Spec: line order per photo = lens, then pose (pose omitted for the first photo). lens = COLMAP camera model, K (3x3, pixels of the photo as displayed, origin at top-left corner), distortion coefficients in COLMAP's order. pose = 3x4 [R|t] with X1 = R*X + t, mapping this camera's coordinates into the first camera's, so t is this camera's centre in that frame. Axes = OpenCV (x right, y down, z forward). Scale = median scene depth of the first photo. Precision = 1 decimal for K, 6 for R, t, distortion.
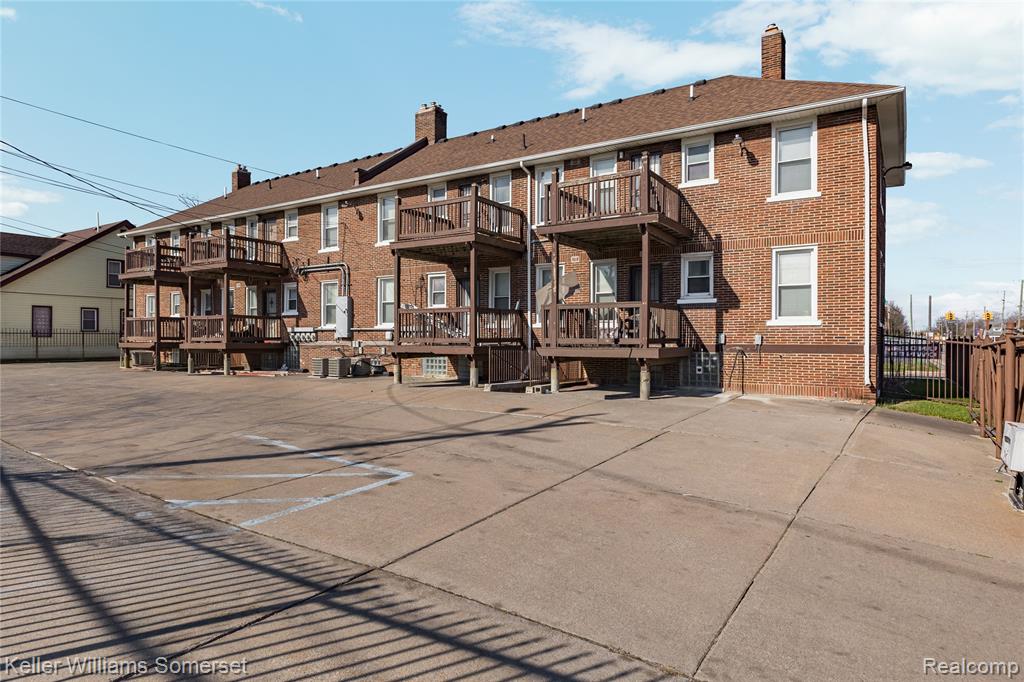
lens RADIAL K [[600.3, 0, 512.0], [0, 600.3, 341.0], [0, 0, 1]] dist [-0.004179, 0.000157]
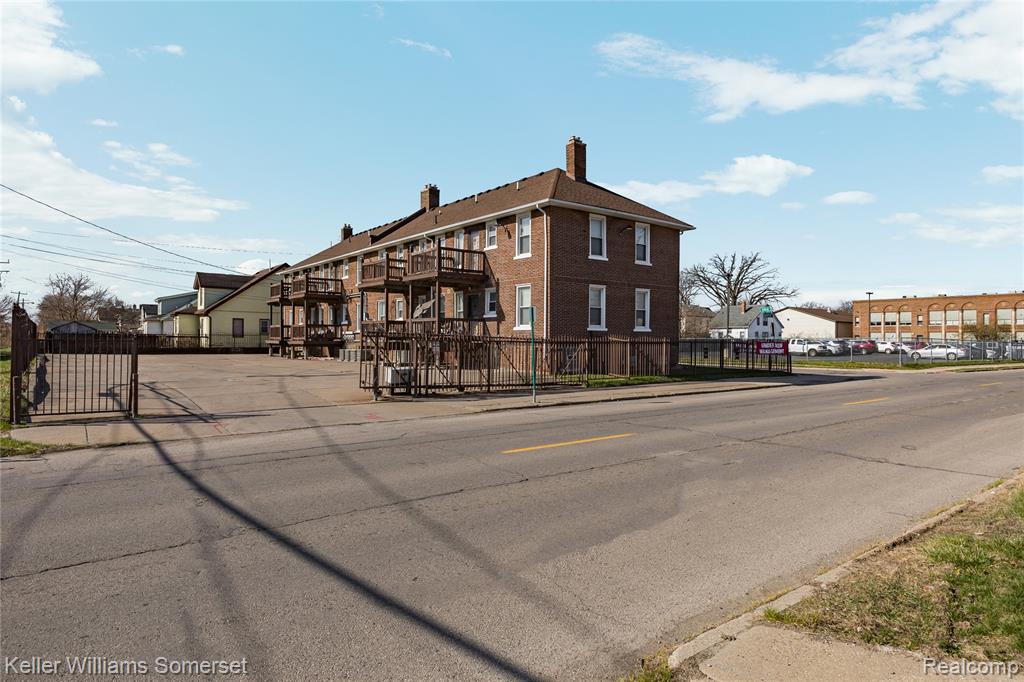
lens RADIAL K [[600.3, 0, 512.0], [0, 600.3, 341.0], [0, 0, 1]] dist [-0.004179, 0.000157]
pose [[0.943137, 0.001773, -0.332401, 0.087486], [-0.002019, 0.999998, -0.000396, 0.000492], [0.332399, 0.001044, 0.943138, -0.056707]]
